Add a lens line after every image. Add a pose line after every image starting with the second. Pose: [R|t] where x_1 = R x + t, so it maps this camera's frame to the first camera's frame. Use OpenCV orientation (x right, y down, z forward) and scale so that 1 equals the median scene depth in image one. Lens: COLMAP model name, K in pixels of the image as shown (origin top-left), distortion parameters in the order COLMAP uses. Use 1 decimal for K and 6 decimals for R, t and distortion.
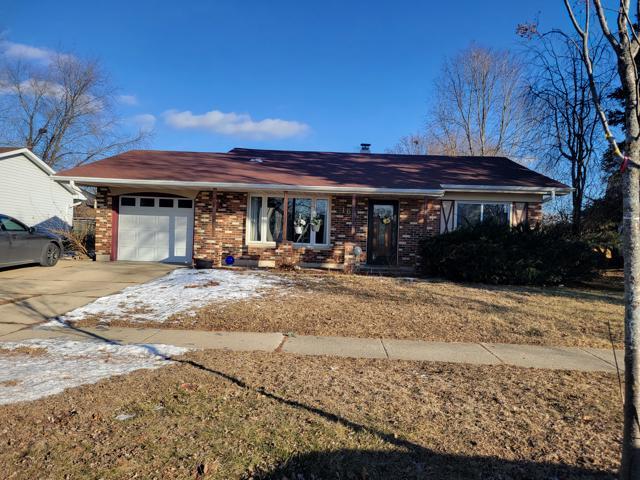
lens RADIAL K [[474.5, 0, 321.2], [0, 474.5, 241.0], [0, 0, 1]] dist [0.043544, -0.026727]
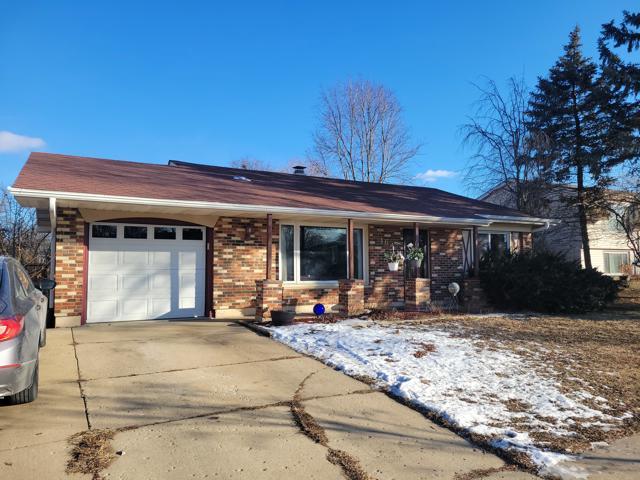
lens RADIAL K [[474.5, 0, 319.5], [0, 474.5, 238.0], [0, 0, 1]] dist [0.043544, -0.026727]
pose [[0.865658, -0.007614, 0.500577, -0.485982], [0.035212, 0.998334, -0.045707, -0.033330], [-0.499395, 0.057193, 0.864484, 0.287349]]
